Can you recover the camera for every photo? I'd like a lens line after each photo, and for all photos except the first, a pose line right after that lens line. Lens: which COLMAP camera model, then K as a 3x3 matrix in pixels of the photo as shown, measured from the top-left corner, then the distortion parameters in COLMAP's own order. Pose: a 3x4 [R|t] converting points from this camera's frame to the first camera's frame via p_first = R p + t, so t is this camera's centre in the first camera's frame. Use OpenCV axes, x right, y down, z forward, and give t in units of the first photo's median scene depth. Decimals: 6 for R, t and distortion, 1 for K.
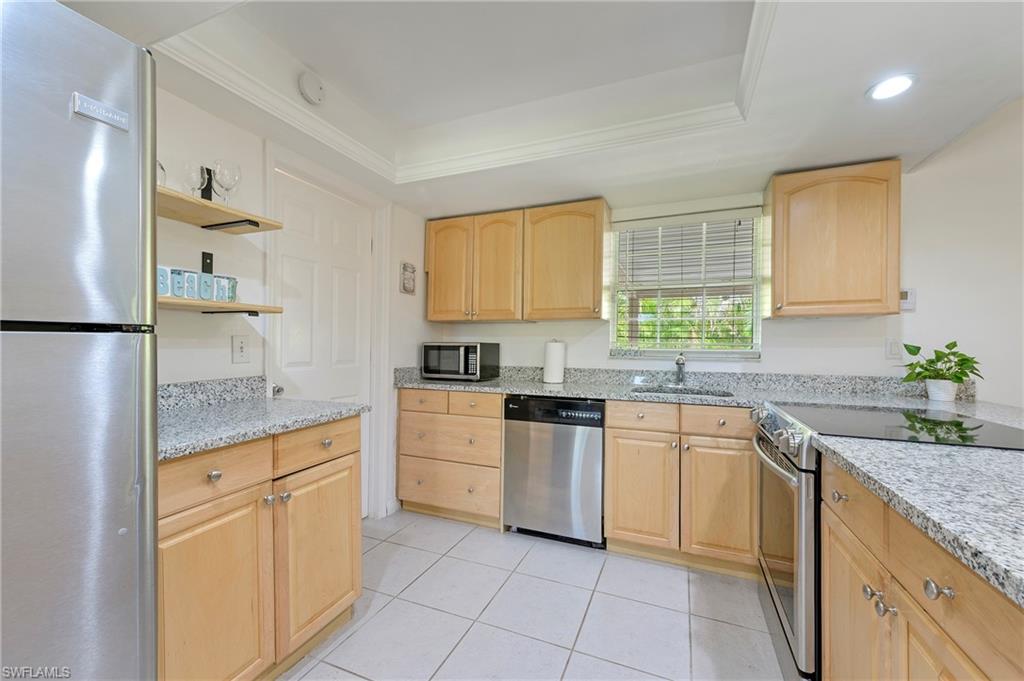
lens RADIAL K [[413.5, 0, 509.0], [0, 413.5, 352.4], [0, 0, 1]] dist [-0.003520, 0.000331]
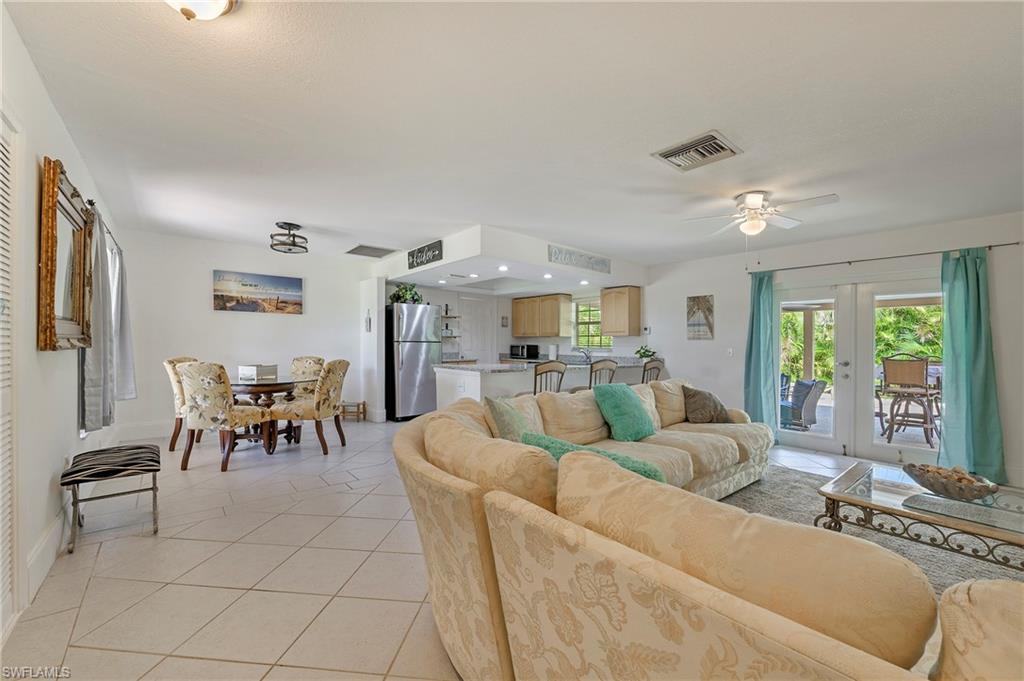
lens RADIAL K [[413.5, 0, 500.1], [0, 413.5, 374.4], [0, 0, 1]] dist [-0.003520, 0.000331]
pose [[0.880885, 0.040222, -0.471618, 1.224374], [-0.017677, 0.998483, 0.052137, 0.039245], [0.473000, -0.037590, 0.880260, -1.723375]]
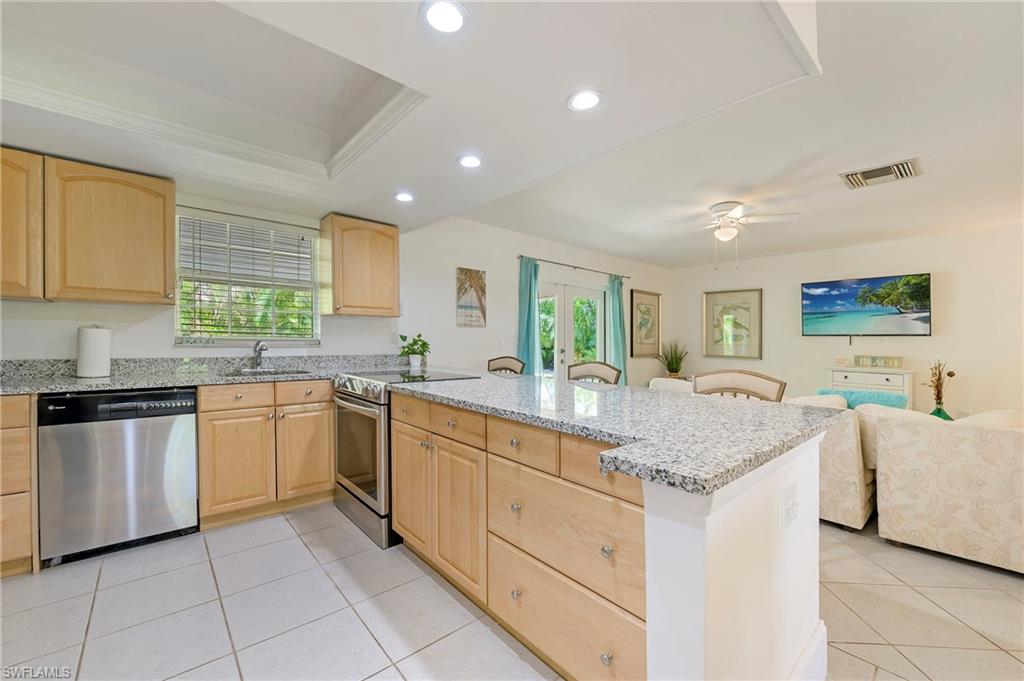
lens RADIAL K [[413.5, 0, 523.7], [0, 413.5, 341.5], [0, 0, 1]] dist [-0.003520, 0.000331]
pose [[0.412994, -0.005890, 0.910715, -0.325663], [0.003539, 0.999982, 0.004863, 0.001225], [-0.910727, 0.001215, 0.413007, -0.147478]]
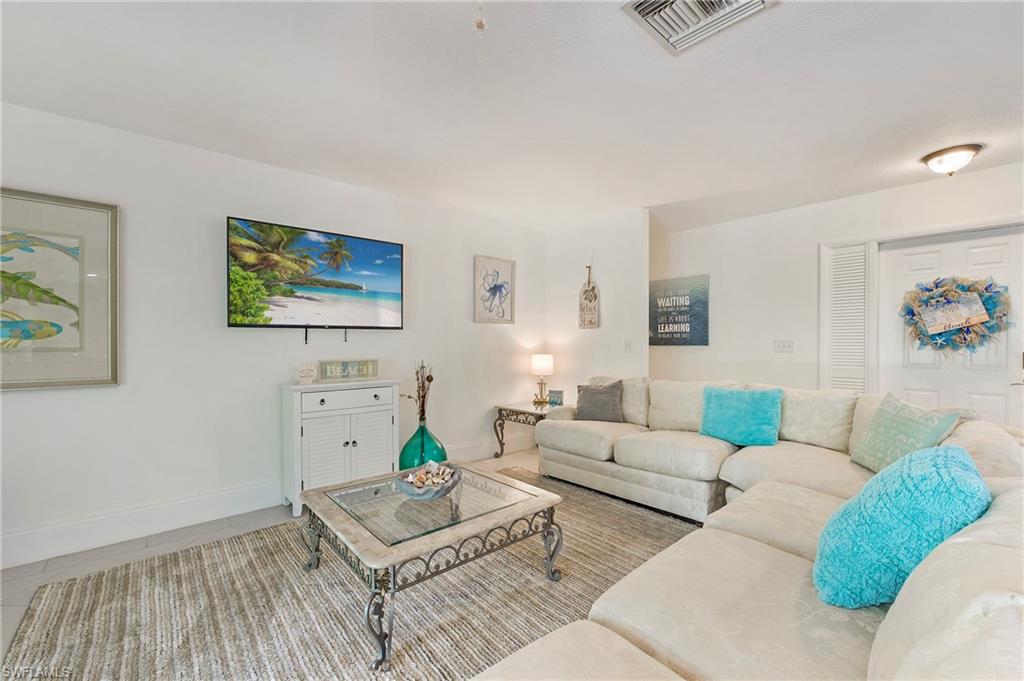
lens RADIAL K [[430.1, 0, 512.9], [0, 430.1, 343.6], [0, 0, 1]] dist [-0.014429, -0.000358]
pose [[-0.907440, -0.008483, 0.420095, 1.149597], [0.001545, 0.999722, 0.023526, 0.005305], [-0.420178, 0.021998, -0.907175, 0.093230]]
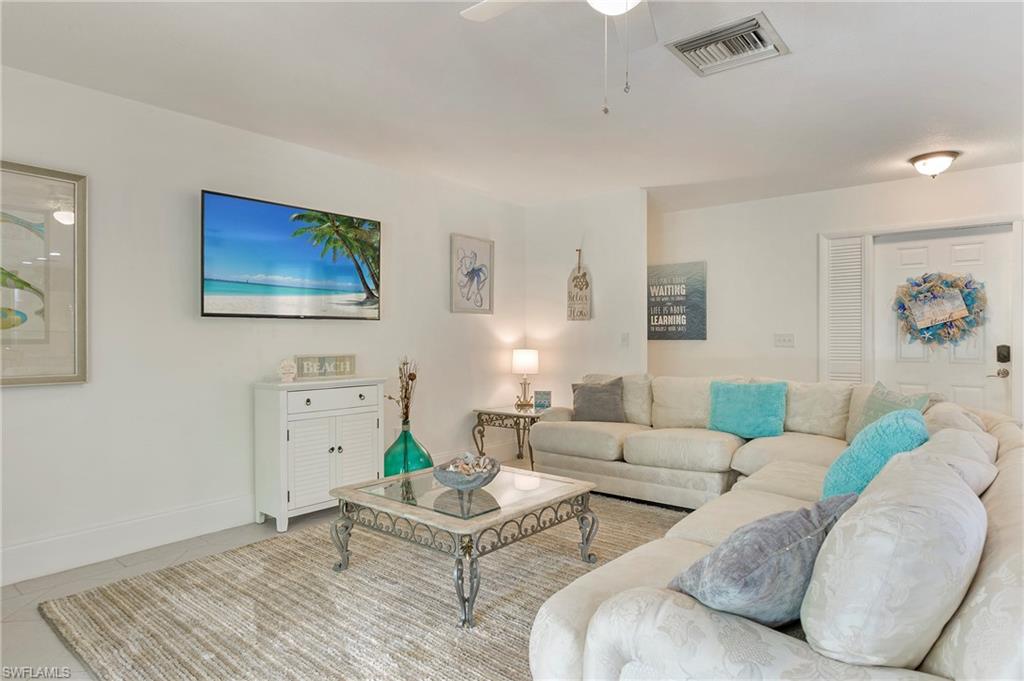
lens RADIAL K [[597.2, 0, 519.2], [0, 597.2, 332.6], [0, 0, 1]] dist [-0.017215, 0.003898]
pose [[-0.962566, -0.007354, 0.270949, 1.231958], [-0.004104, 0.999913, 0.012560, 0.003823], [-0.271018, 0.010978, -0.962512, 0.486659]]
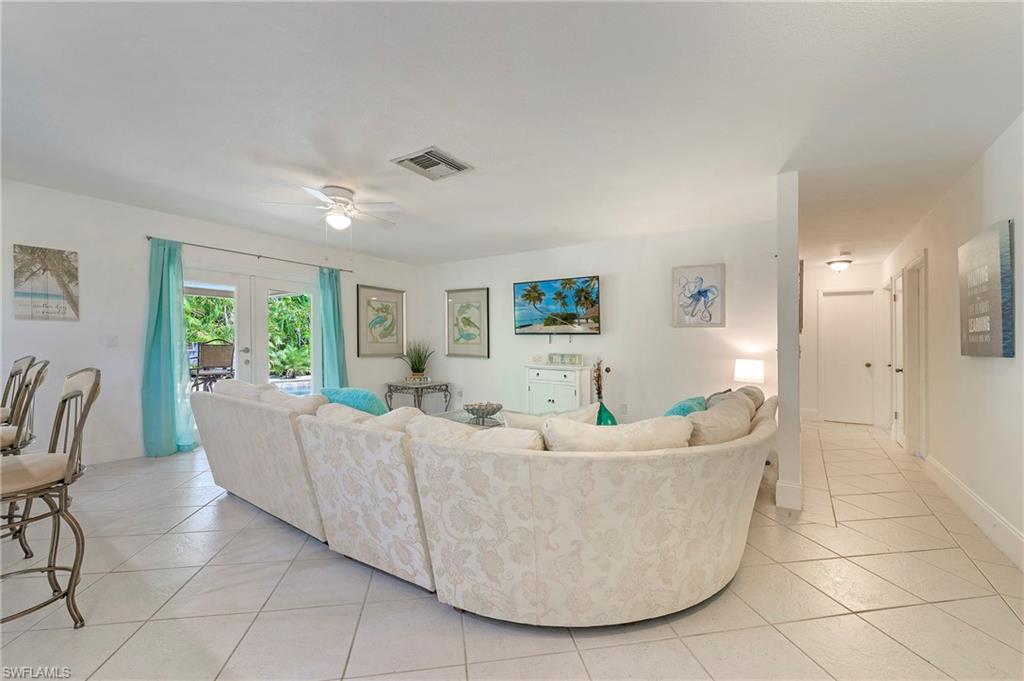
lens RADIAL K [[413.5, 0, 524.7], [0, 413.5, 335.1], [0, 0, 1]] dist [-0.003520, 0.000331]
pose [[0.182169, 0.012784, 0.983184, 0.078080], [0.002071, 0.999908, -0.013385, 0.020340], [-0.983265, 0.004474, 0.182126, -1.038548]]
